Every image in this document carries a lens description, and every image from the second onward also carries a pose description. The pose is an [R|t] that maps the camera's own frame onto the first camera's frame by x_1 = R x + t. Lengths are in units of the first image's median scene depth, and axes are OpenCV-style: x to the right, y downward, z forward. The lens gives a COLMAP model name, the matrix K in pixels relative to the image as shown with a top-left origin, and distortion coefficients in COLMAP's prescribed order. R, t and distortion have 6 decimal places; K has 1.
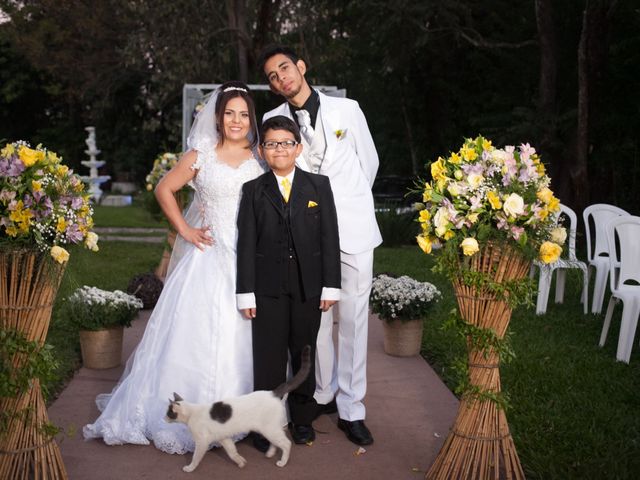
lens RADIAL K [[792.1, 0, 320.0], [0, 792.1, 240.0], [0, 0, 1]] dist [-0.049857, 0.078237]
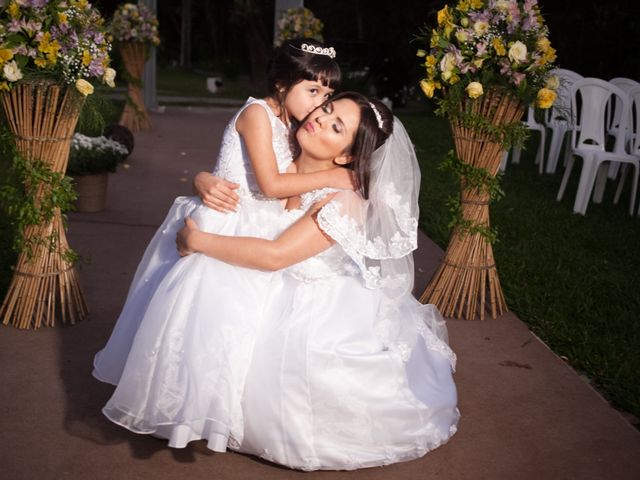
lens RADIAL K [[792.1, 0, 320.0], [0, 792.1, 240.0], [0, 0, 1]] dist [-0.049857, 0.078237]
pose [[0.996480, 0.012770, 0.082852, -0.102953], [-0.026275, 0.986105, 0.164033, 0.037327], [-0.079607, -0.165632, 0.982969, -0.073431]]
